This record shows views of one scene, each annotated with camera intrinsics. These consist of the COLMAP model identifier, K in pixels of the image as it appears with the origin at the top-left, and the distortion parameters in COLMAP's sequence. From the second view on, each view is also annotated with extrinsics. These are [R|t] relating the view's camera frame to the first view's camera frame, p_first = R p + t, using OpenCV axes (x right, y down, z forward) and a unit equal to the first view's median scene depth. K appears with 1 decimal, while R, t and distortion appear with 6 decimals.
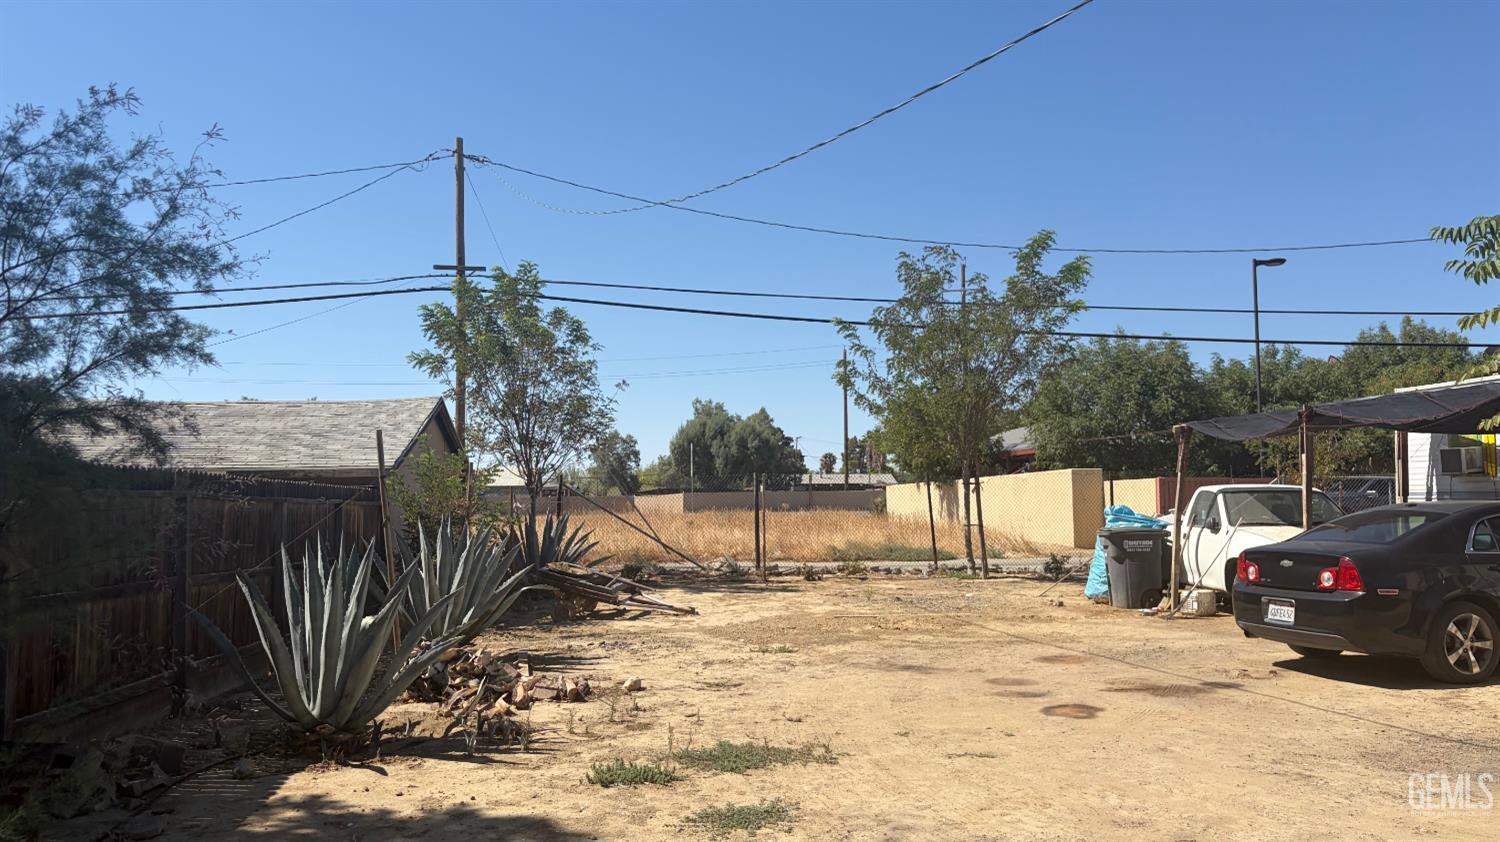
lens RADIAL K [[1096.8, 0, 745.8], [0, 1096.8, 441.2], [0, 0, 1]] dist [0.039859, -0.042731]
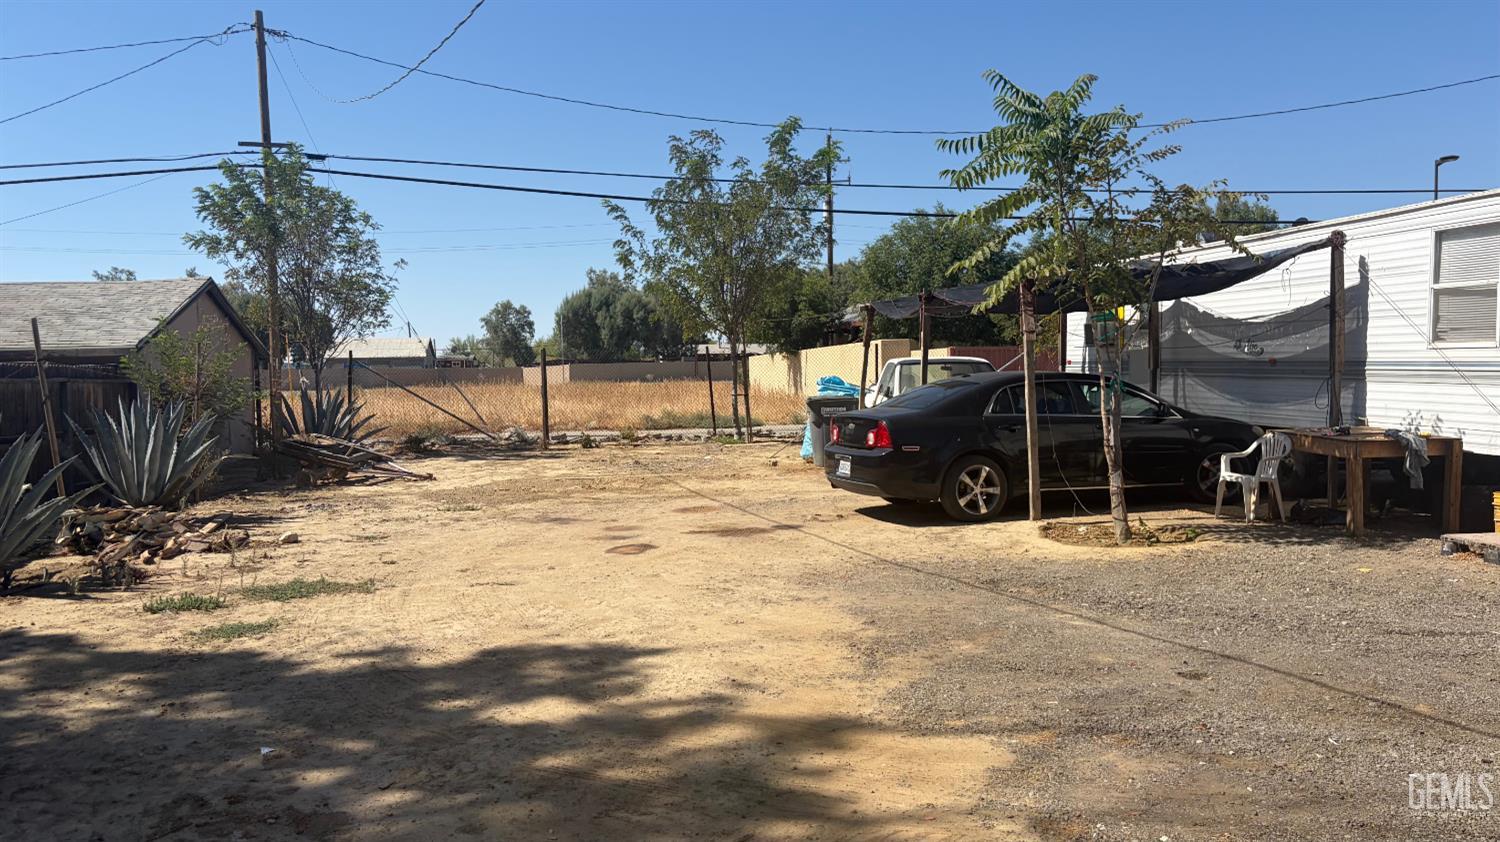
lens RADIAL K [[1112.2, 0, 750.0], [0, 1112.2, 421.0], [0, 0, 1]] dist [0.043753, -0.039296]
pose [[0.998193, -0.012879, 0.058700, 0.151932], [0.006916, 0.994895, 0.100679, -0.007954], [-0.059697, -0.100091, 0.993186, -0.089876]]
